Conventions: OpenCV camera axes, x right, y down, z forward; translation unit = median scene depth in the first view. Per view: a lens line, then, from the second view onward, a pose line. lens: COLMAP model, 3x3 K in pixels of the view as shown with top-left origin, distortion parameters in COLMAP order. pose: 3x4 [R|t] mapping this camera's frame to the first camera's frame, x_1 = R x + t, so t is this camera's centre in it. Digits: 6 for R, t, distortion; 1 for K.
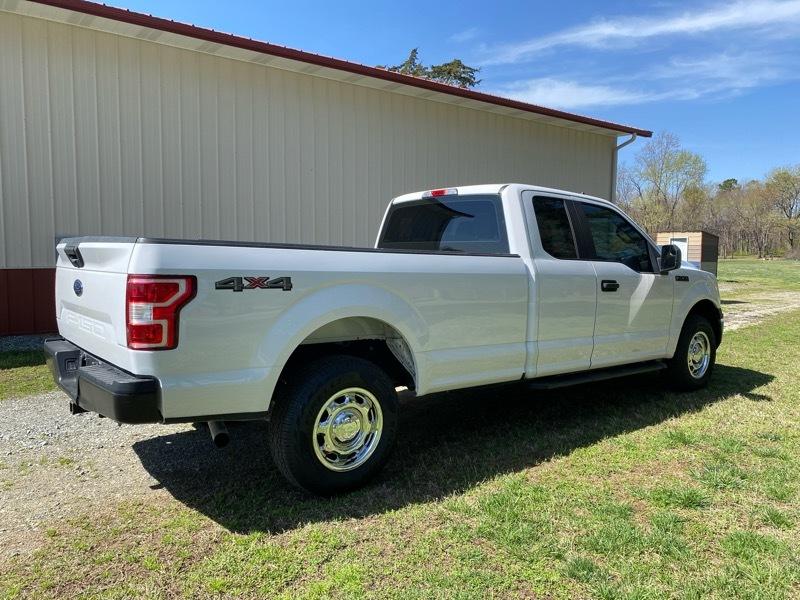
lens RADIAL K [[618.9, 0, 400.0], [0, 618.9, 300.0], [0, 0, 1]] dist [0.088393, -0.100162]
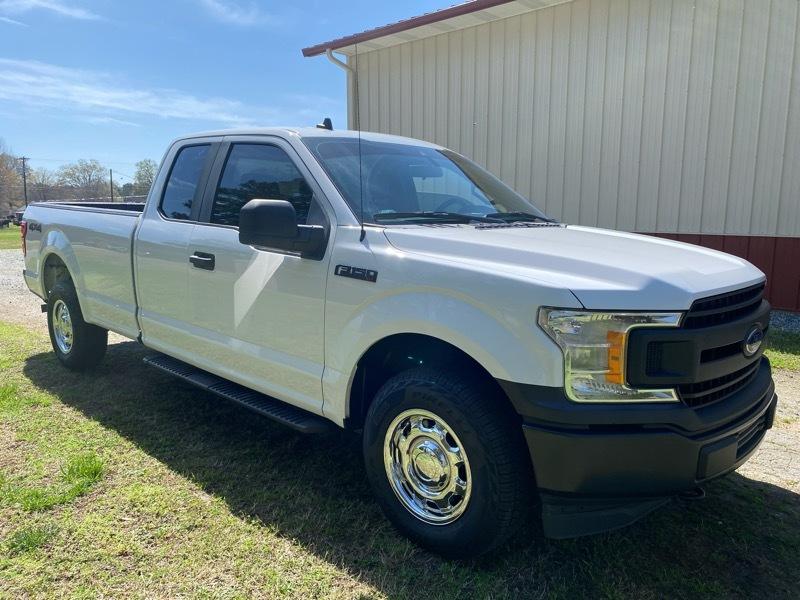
lens RADIAL K [[596.0, 0, 400.0], [0, 596.0, 300.0], [0, 0, 1]] dist [0.047602, -0.058223]
pose [[0.128506, 0.140135, -0.981758, 1.406622], [-0.088534, 0.987634, 0.129385, -0.117124], [0.987749, 0.070293, 0.139323, 1.527366]]
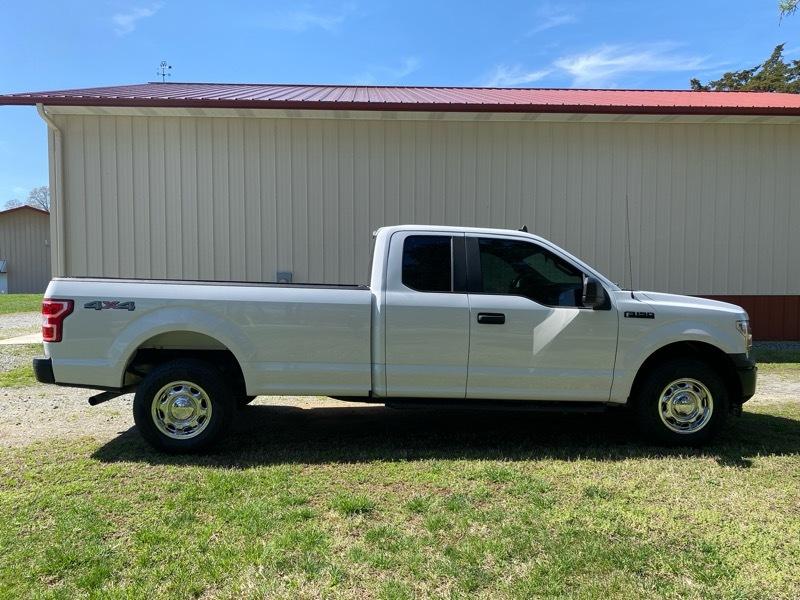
lens RADIAL K [[597.1, 0, 384.1], [0, 597.1, 297.1], [0, 0, 1]] dist [0.037287, -0.038665]
pose [[0.798376, 0.009715, -0.602081, 1.059413], [-0.043841, 0.998154, -0.042028, -0.011883], [0.600562, 0.059950, 0.797328, 0.154361]]
